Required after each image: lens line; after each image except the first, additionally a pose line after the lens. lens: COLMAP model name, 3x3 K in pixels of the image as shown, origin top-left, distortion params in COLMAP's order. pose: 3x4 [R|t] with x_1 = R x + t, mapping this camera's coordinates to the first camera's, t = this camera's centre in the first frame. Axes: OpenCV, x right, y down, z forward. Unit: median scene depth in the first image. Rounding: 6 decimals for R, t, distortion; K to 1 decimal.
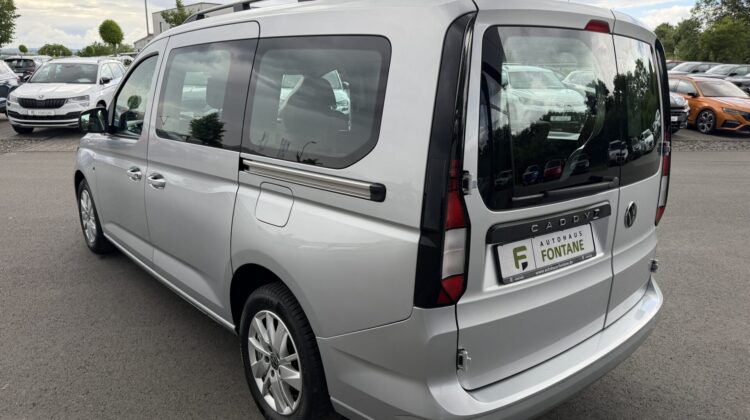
lens RADIAL K [[525.6, 0, 373.5], [0, 525.6, 207.3], [0, 0, 1]] dist [0.014954, -0.043734]
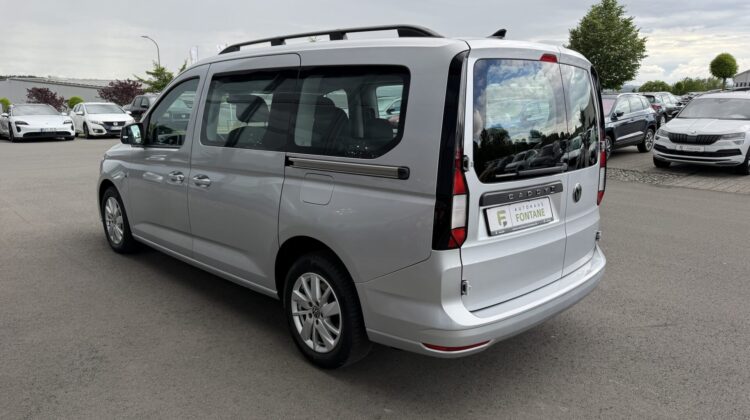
lens RADIAL K [[525.6, 0, 373.5], [0, 525.6, 205.2], [0, 0, 1]] dist [0.014954, -0.043734]
pose [[0.997421, -0.021390, 0.068507, -0.152634], [0.024174, 0.998904, -0.040073, 0.100509], [-0.067575, 0.041626, 0.996845, -0.371208]]
